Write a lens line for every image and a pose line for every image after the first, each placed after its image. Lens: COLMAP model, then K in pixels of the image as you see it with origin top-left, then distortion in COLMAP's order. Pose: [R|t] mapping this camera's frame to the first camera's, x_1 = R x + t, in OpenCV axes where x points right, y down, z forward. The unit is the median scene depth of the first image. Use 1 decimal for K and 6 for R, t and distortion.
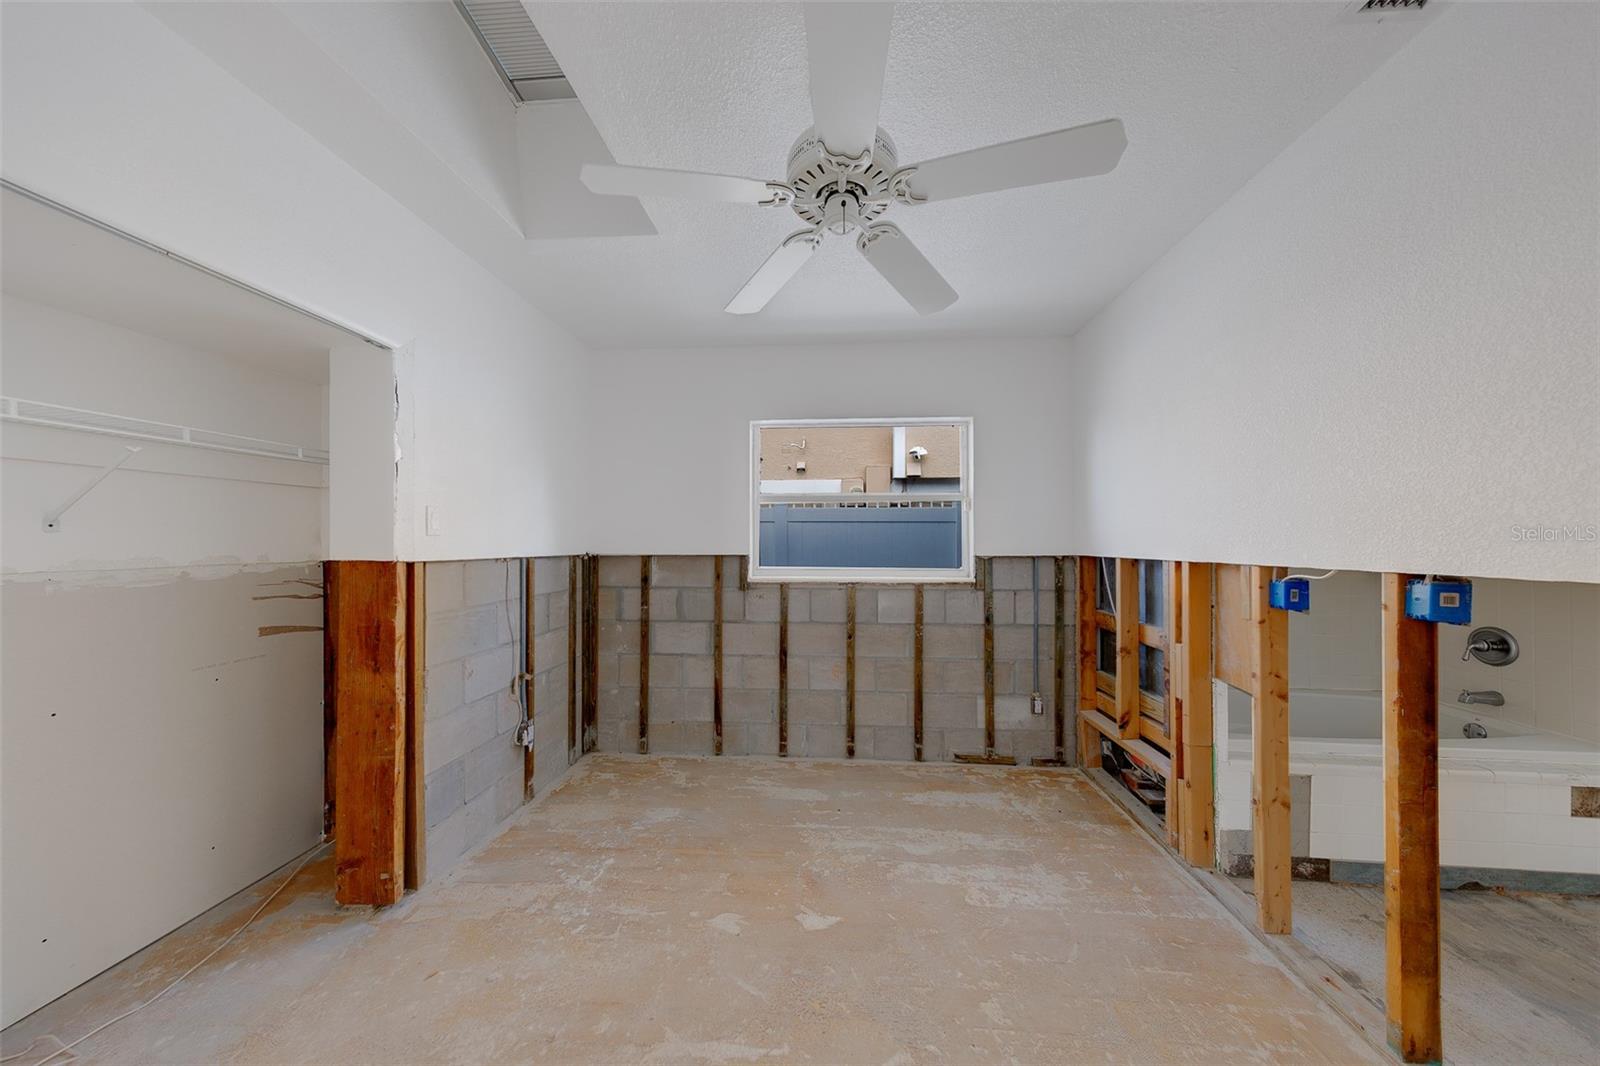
lens RADIAL K [[493.1, 0, 802.9], [0, 493.1, 542.2], [0, 0, 1]] dist [0.000614, -0.000156]
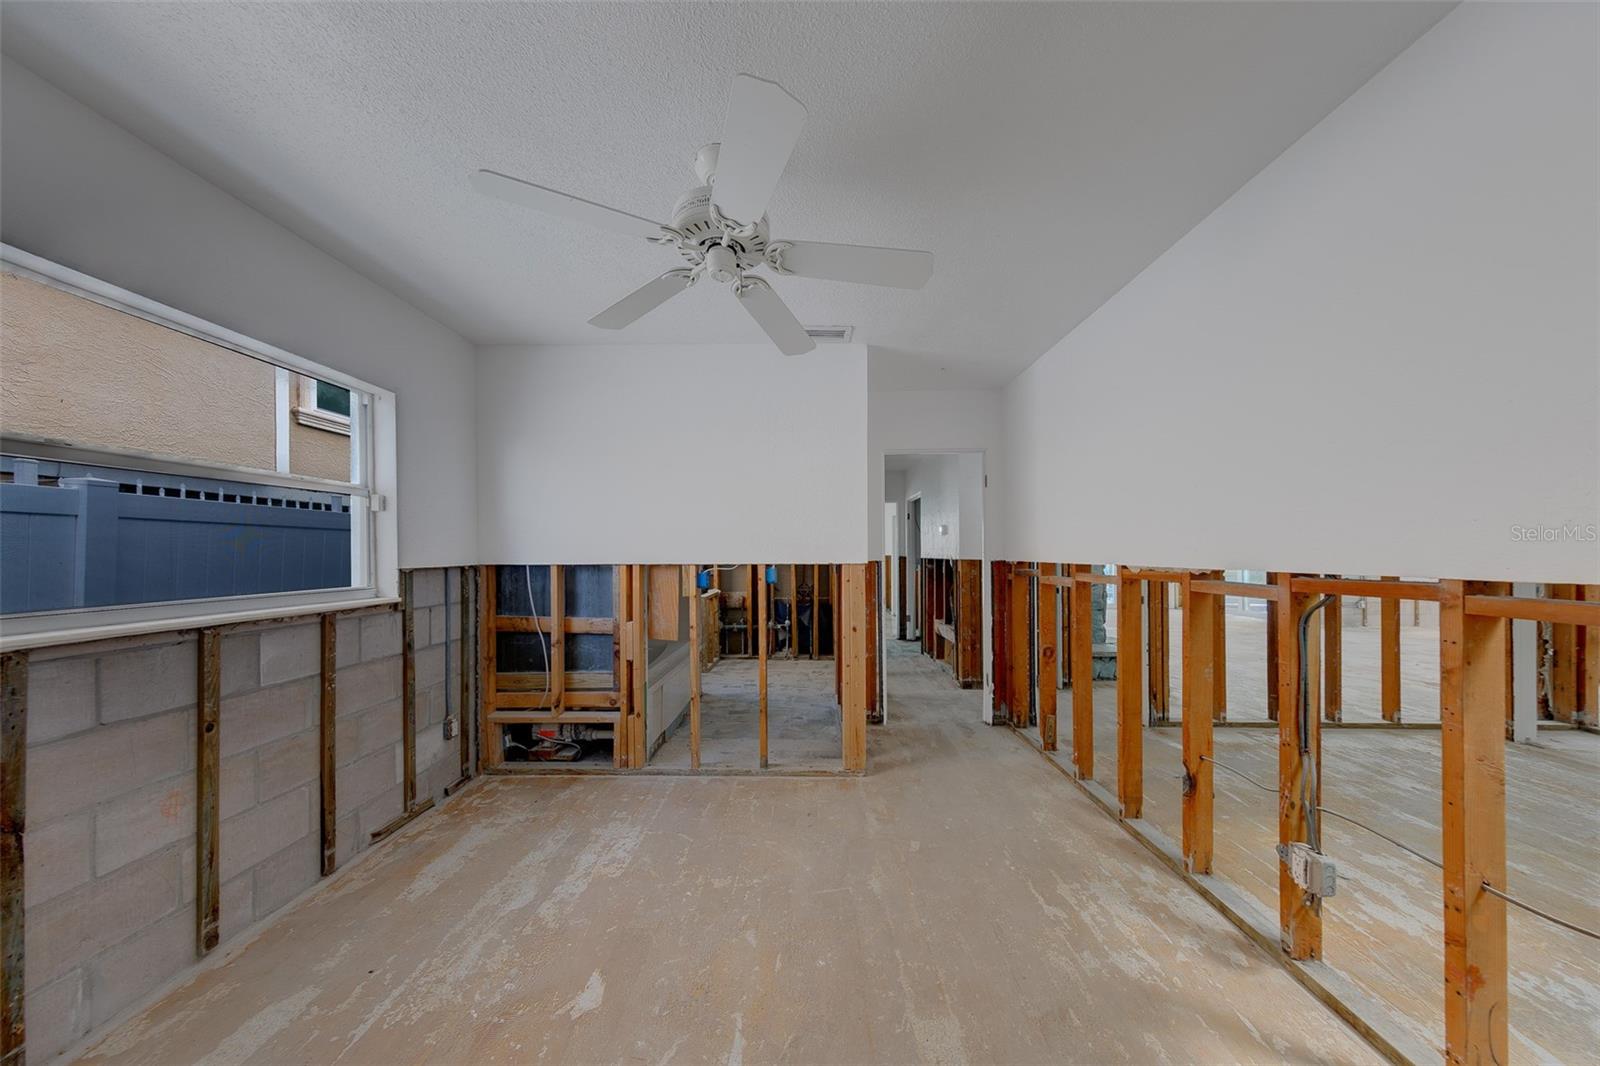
lens RADIAL K [[507.4, 0, 792.8], [0, 507.4, 552.9], [0, 0, 1]] dist [0.000109, -0.000038]
pose [[-0.049459, -0.000368, 0.998776, -0.493175], [0.003400, 0.999994, 0.000536, 0.003606], [-0.998770, 0.003422, -0.049458, 0.395820]]
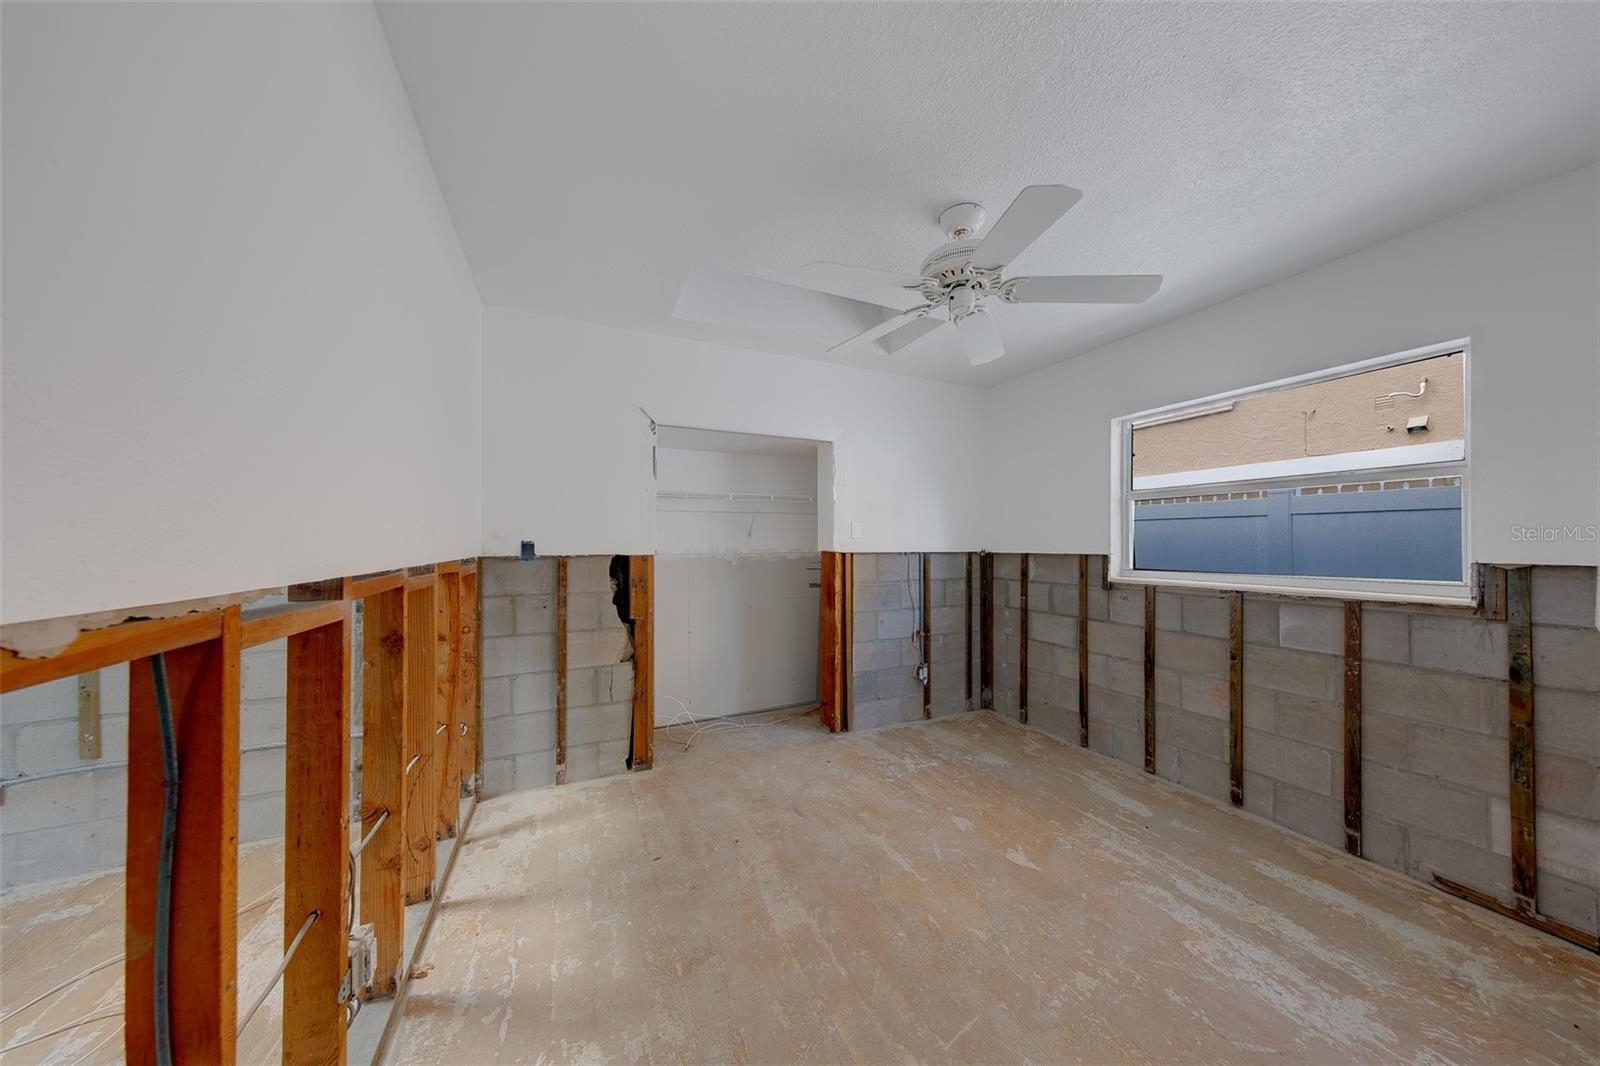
lens RADIAL K [[493.1, 0, 802.9], [0, 493.1, 542.2], [0, 0, 1]] dist [0.000614, -0.000156]
pose [[0.483675, -0.001696, -0.875246, 0.470898], [0.000957, 0.999999, -0.001408, 0.001683], [0.875247, -0.000157, 0.483676, -0.021658]]
